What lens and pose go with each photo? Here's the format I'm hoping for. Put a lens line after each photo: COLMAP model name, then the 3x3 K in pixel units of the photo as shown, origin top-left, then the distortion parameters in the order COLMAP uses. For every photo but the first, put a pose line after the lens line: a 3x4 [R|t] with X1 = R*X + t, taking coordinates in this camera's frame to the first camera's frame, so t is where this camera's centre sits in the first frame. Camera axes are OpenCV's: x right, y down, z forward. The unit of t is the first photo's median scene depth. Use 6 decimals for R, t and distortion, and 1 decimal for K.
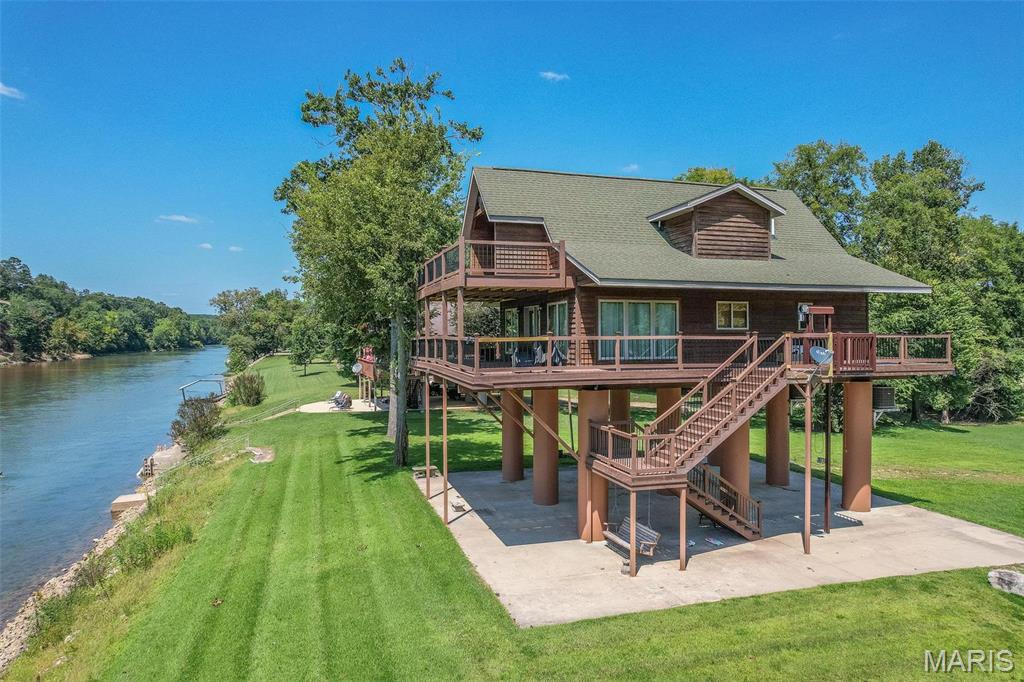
lens RADIAL K [[654.0, 0, 514.8], [0, 654.0, 340.9], [0, 0, 1]] dist [-0.079314, 0.075739]
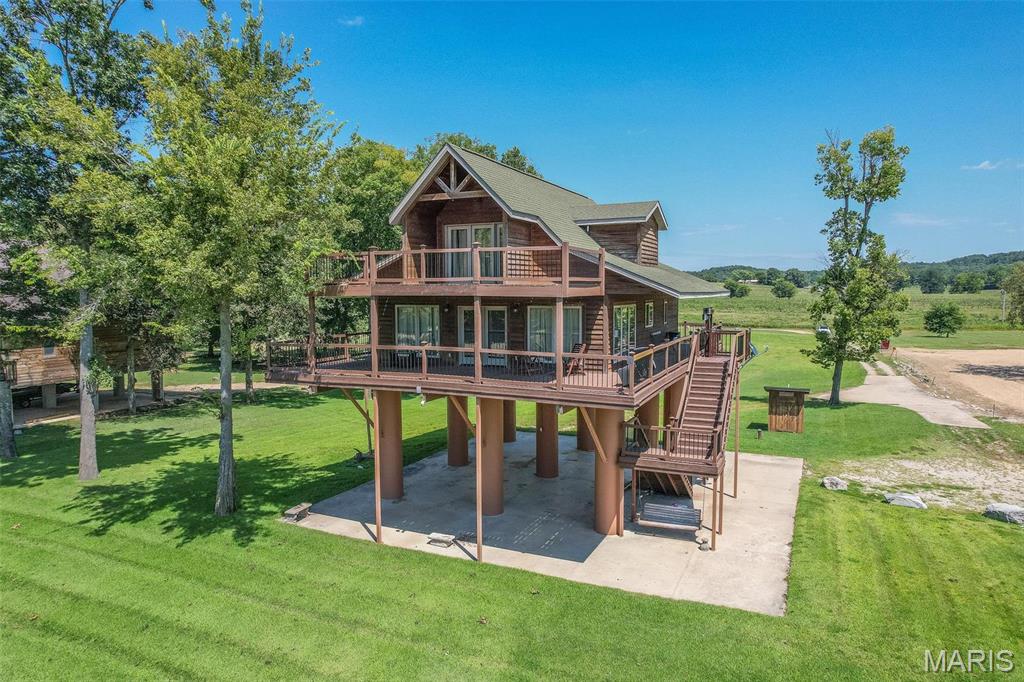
lens RADIAL K [[654.0, 0, 514.8], [0, 654.0, 340.9], [0, 0, 1]] dist [-0.079314, 0.075739]
pose [[0.668514, -0.057328, 0.741486, -0.709991], [0.007575, 0.997498, 0.070291, -0.077606], [-0.743661, -0.041374, 0.667276, 0.395434]]
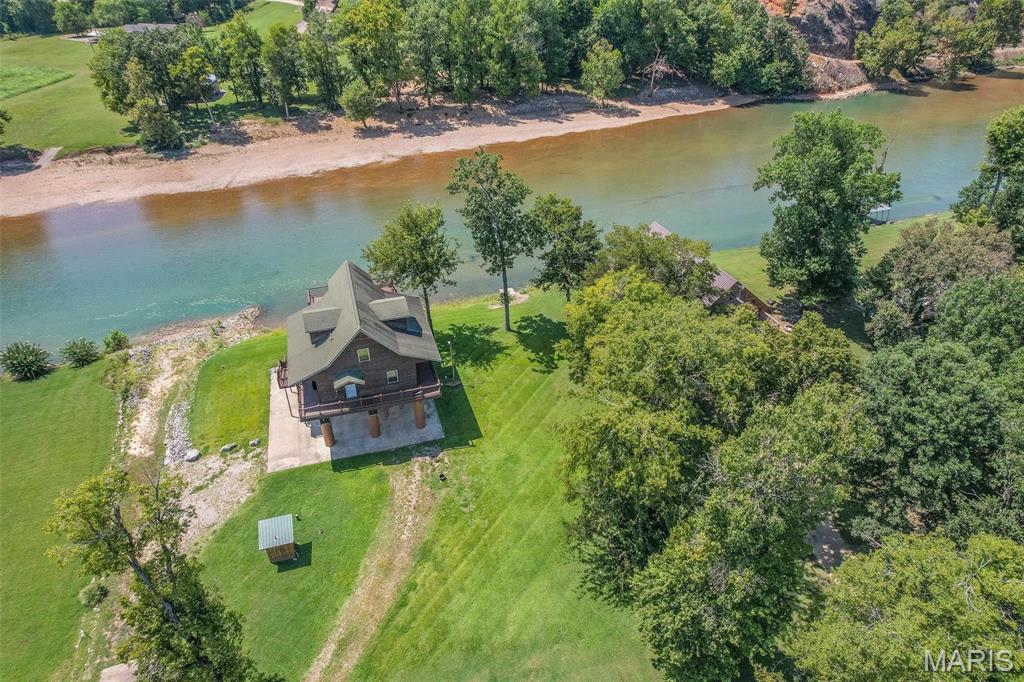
lens RADIAL K [[654.0, 0, 514.8], [0, 654.0, 340.9], [0, 0, 1]] dist [-0.079314, 0.075739]
pose [[-0.003331, 0.552231, -0.833684, 2.718167], [-0.000236, 0.833688, 0.552235, -1.680012], [0.999994, 0.002036, -0.002646, 1.908947]]
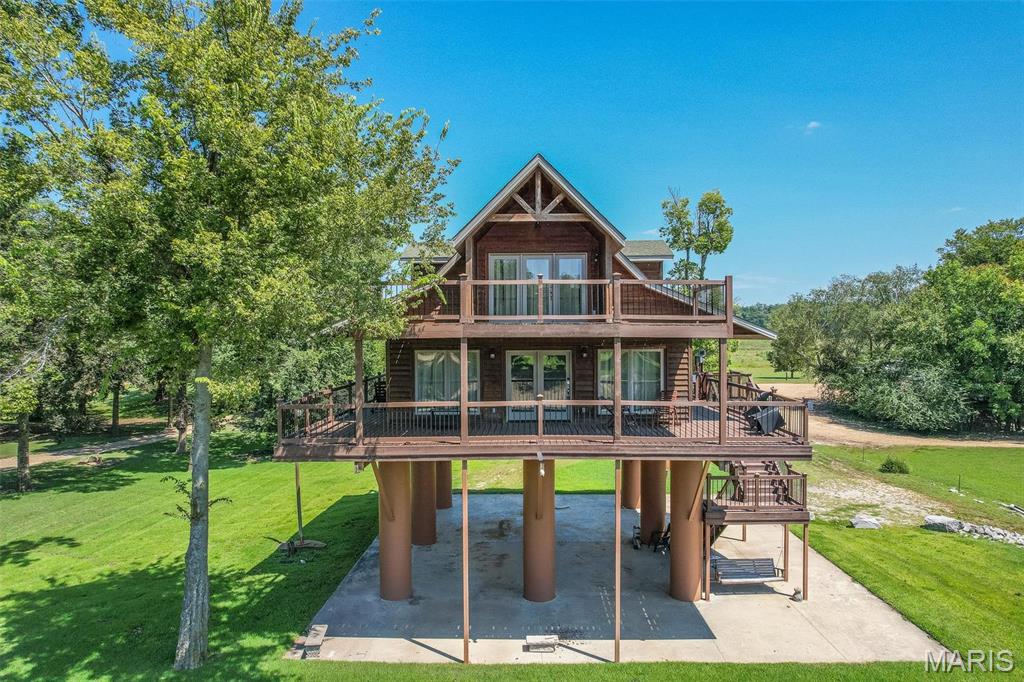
lens RADIAL K [[654.0, 0, 514.8], [0, 654.0, 340.9], [0, 0, 1]] dist [-0.079314, 0.075739]
pose [[0.313696, -0.007042, 0.949497, -0.814594], [0.011843, 0.999924, 0.003504, -0.076465], [-0.949450, 0.010146, 0.313756, 0.884651]]
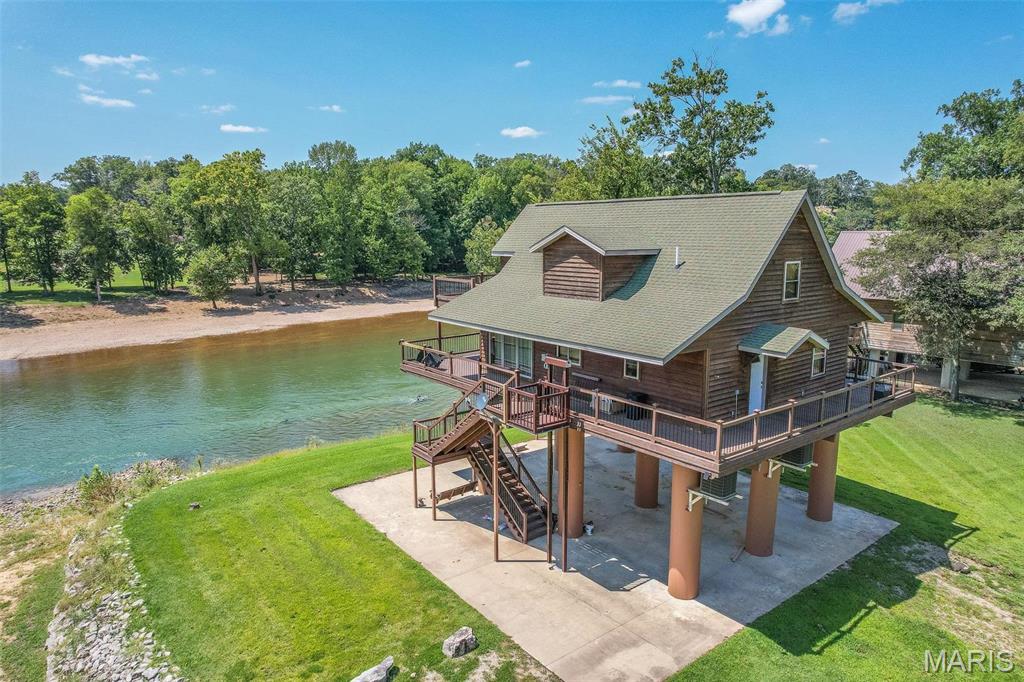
lens RADIAL K [[654.0, 0, 514.8], [0, 654.0, 340.9], [0, 0, 1]] dist [-0.079314, 0.075739]
pose [[0.358753, 0.155538, -0.920383, 1.304376], [-0.006167, 0.986393, 0.164290, -0.233510], [0.933412, -0.053263, 0.354830, 0.538670]]
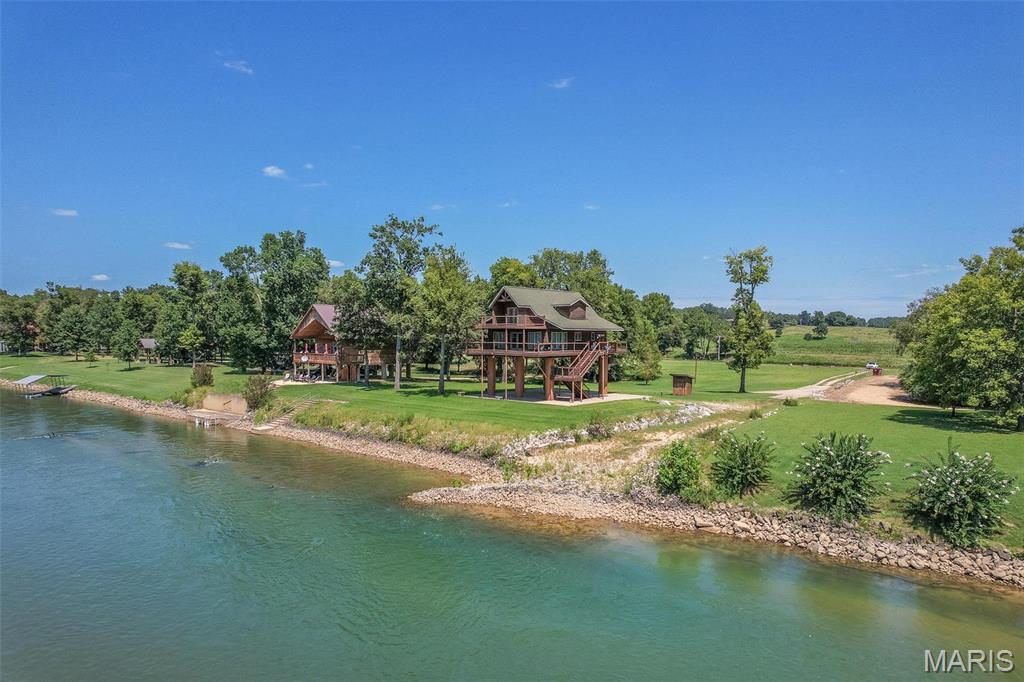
lens RADIAL K [[653.7, 0, 515.5], [0, 653.7, 341.3], [0, 0, 1]] dist [-0.080114, 0.072447]
pose [[0.852115, 0.002996, 0.523345, -1.762807], [-0.004964, 0.999985, 0.002359, -0.020565], [-0.523330, -0.004608, 0.852117, -1.776976]]
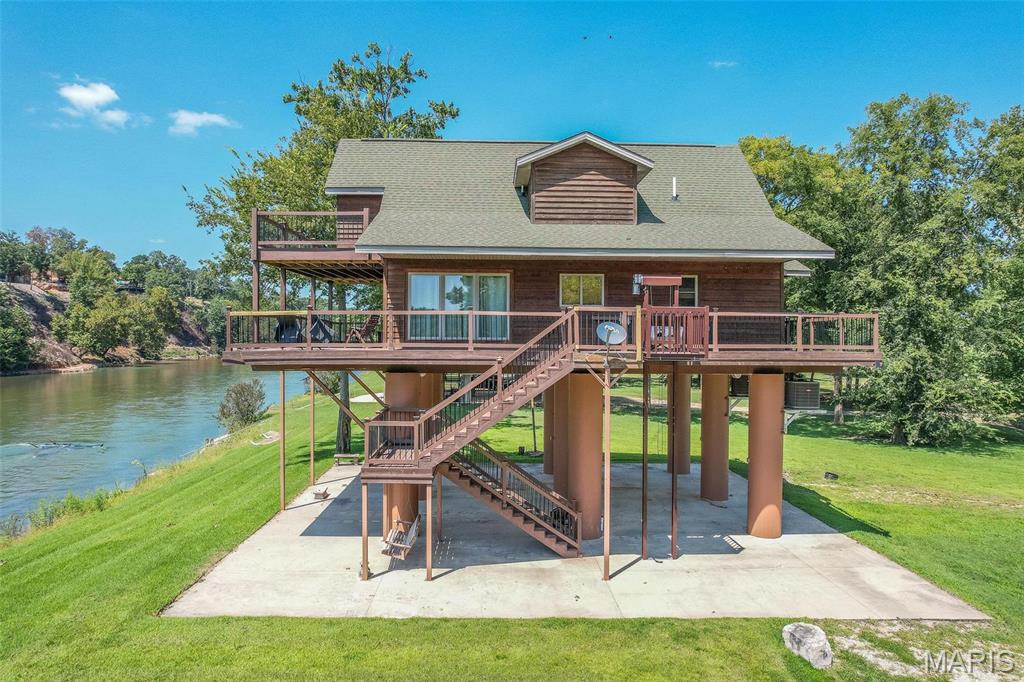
lens RADIAL K [[659.6, 0, 513.5], [0, 659.6, 338.4], [0, 0, 1]] dist [-0.078247, 0.067601]
pose [[0.966821, 0.010298, -0.255247, 0.472554], [-0.011810, 0.999921, -0.004392, 0.028287], [0.255181, 0.007261, 0.966866, 0.149801]]
